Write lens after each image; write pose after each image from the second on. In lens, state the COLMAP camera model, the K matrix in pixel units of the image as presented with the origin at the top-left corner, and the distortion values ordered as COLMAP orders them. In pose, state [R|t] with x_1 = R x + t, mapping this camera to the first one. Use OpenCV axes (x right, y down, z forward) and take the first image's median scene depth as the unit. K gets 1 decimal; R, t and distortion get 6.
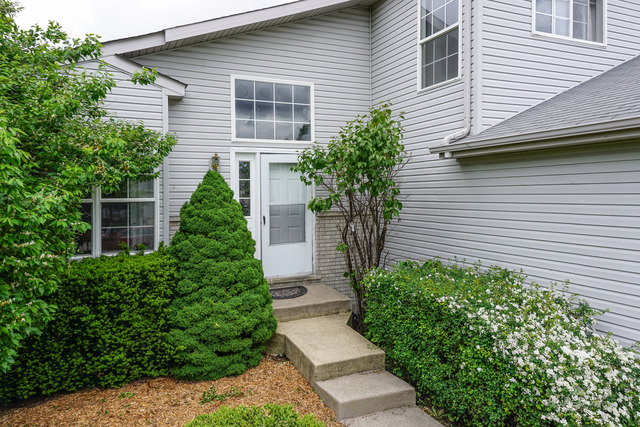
lens RADIAL K [[416.8, 0, 298.7], [0, 416.8, 196.5], [0, 0, 1]] dist [0.038719, 0.001471]
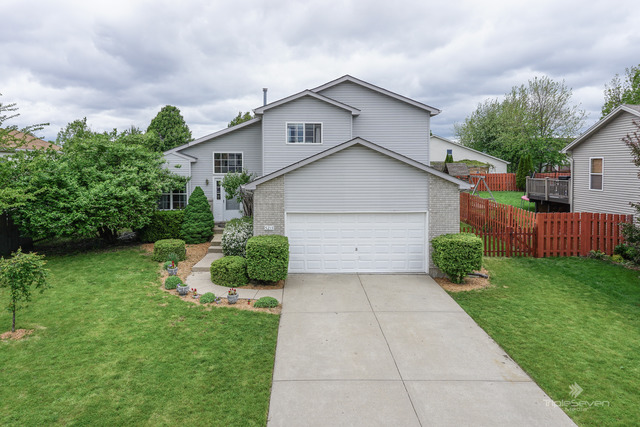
lens RADIAL K [[416.8, 0, 298.7], [0, 416.8, 196.5], [0, 0, 1]] dist [0.038719, 0.001471]
pose [[0.920747, 0.050364, -0.386897, 1.767308], [-0.018442, 0.996143, 0.085783, -0.273319], [0.389725, -0.071849, 0.918124, -1.698092]]
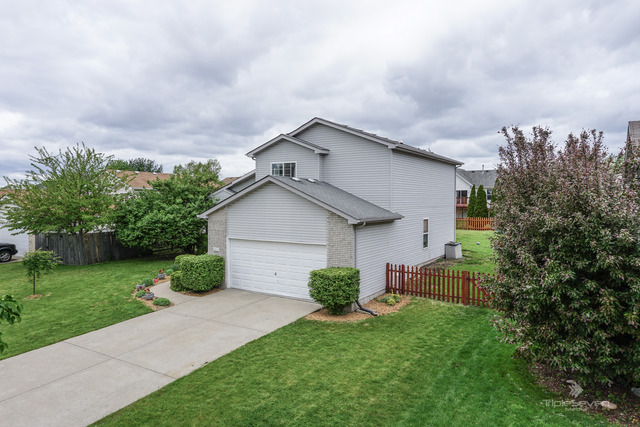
lens RADIAL K [[416.8, 0, 298.7], [0, 416.8, 196.5], [0, 0, 1]] dist [0.038719, 0.001471]
pose [[0.550755, 0.014650, -0.834538, 3.517858], [-0.008292, 0.999893, 0.012081, -0.303651], [0.834626, 0.000267, 0.550817, -0.724152]]
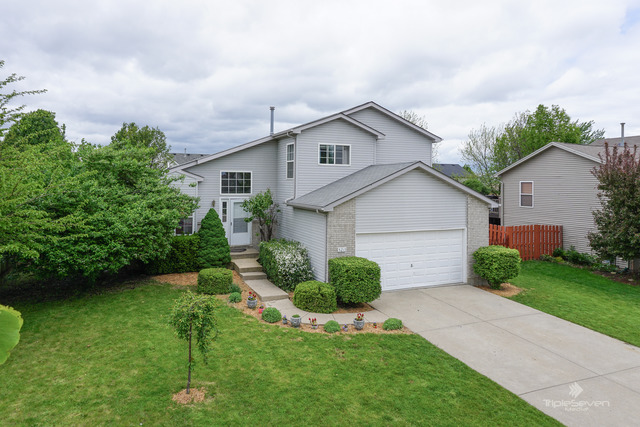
lens RADIAL K [[416.8, 0, 298.7], [0, 416.8, 196.5], [0, 0, 1]] dist [0.038719, 0.001471]
pose [[0.999349, 0.029028, -0.021435, 0.471517], [-0.028274, 0.998998, 0.034705, -0.262337], [0.022421, -0.034076, 0.999168, -1.952937]]
